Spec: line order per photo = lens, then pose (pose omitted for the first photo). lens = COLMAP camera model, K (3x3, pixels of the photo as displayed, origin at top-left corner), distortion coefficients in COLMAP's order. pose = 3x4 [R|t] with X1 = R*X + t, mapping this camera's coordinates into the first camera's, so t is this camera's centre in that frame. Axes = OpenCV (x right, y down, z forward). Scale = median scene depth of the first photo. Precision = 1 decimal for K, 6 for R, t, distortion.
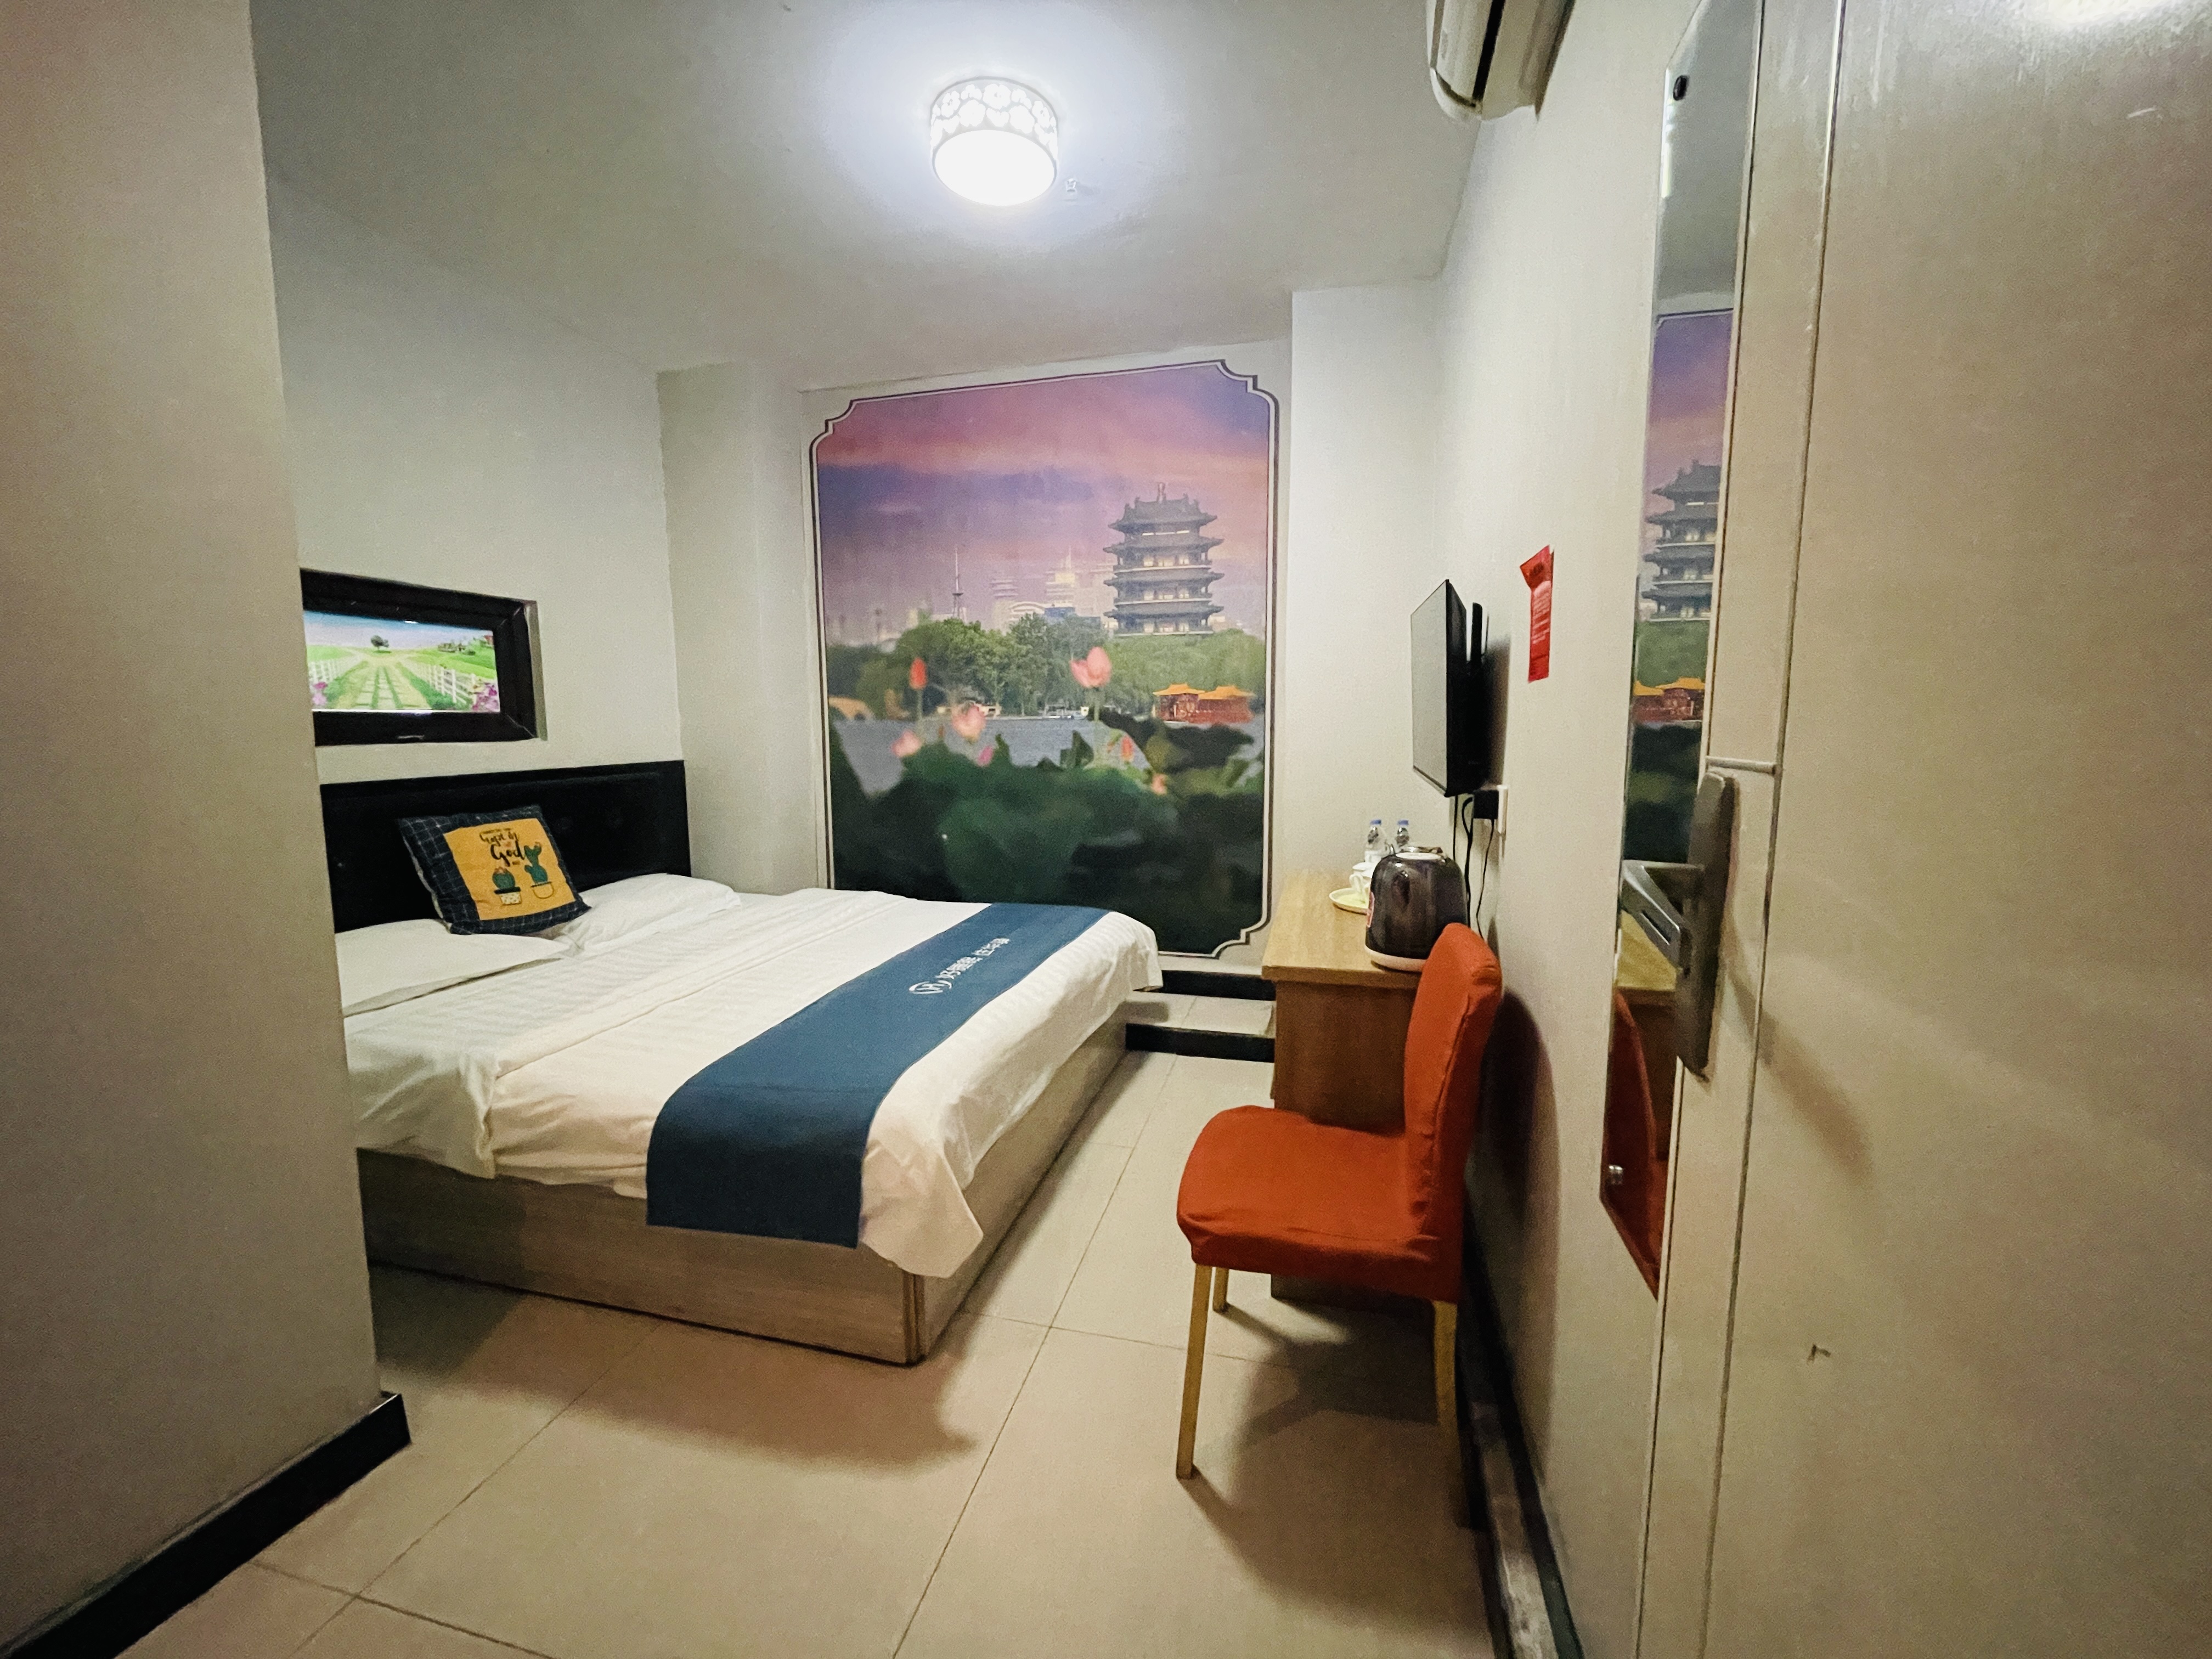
lens RADIAL K [[888.3, 0, 1105.0], [0, 888.3, 826.1], [0, 0, 1]] dist [-0.001801, 0.000064]
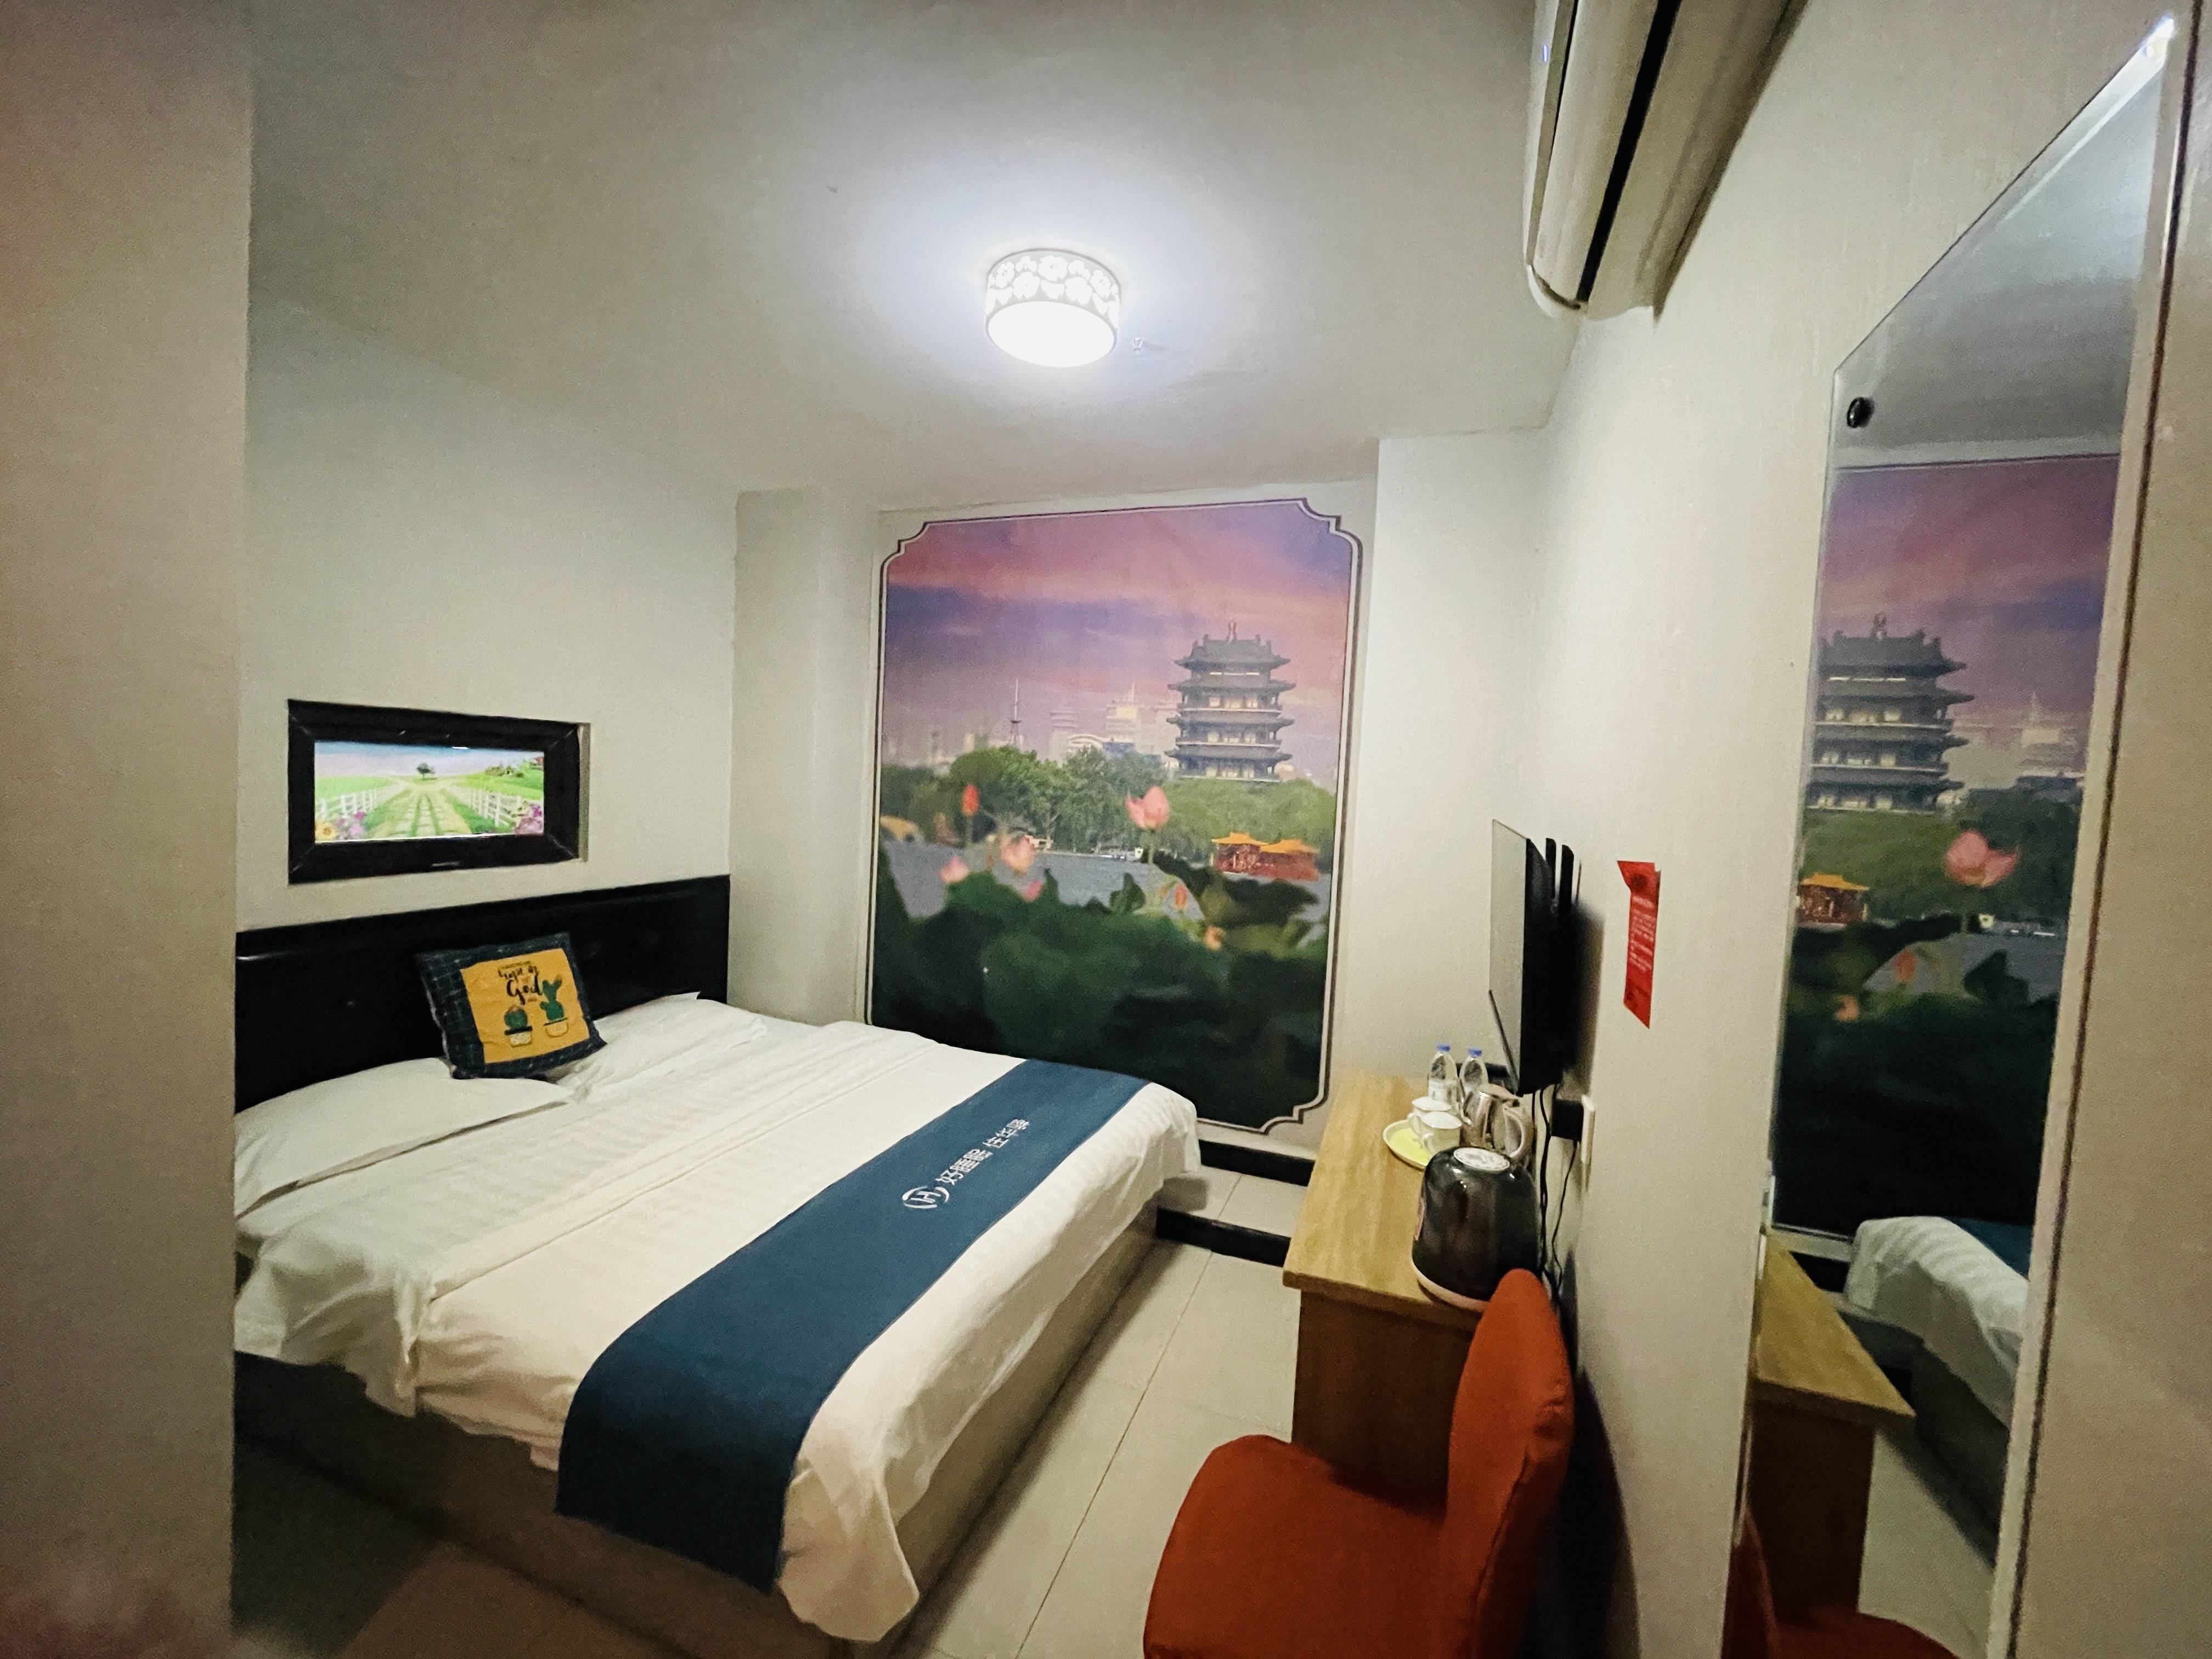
lens RADIAL K [[888.3, 0, 1105.0], [0, 888.3, 826.1], [0, 0, 1]] dist [-0.001801, 0.000064]
pose [[0.993388, 0.059890, -0.097950, 0.039483], [-0.066331, 0.995751, -0.063875, -0.116180], [0.093708, 0.069950, 0.993139, 0.074107]]
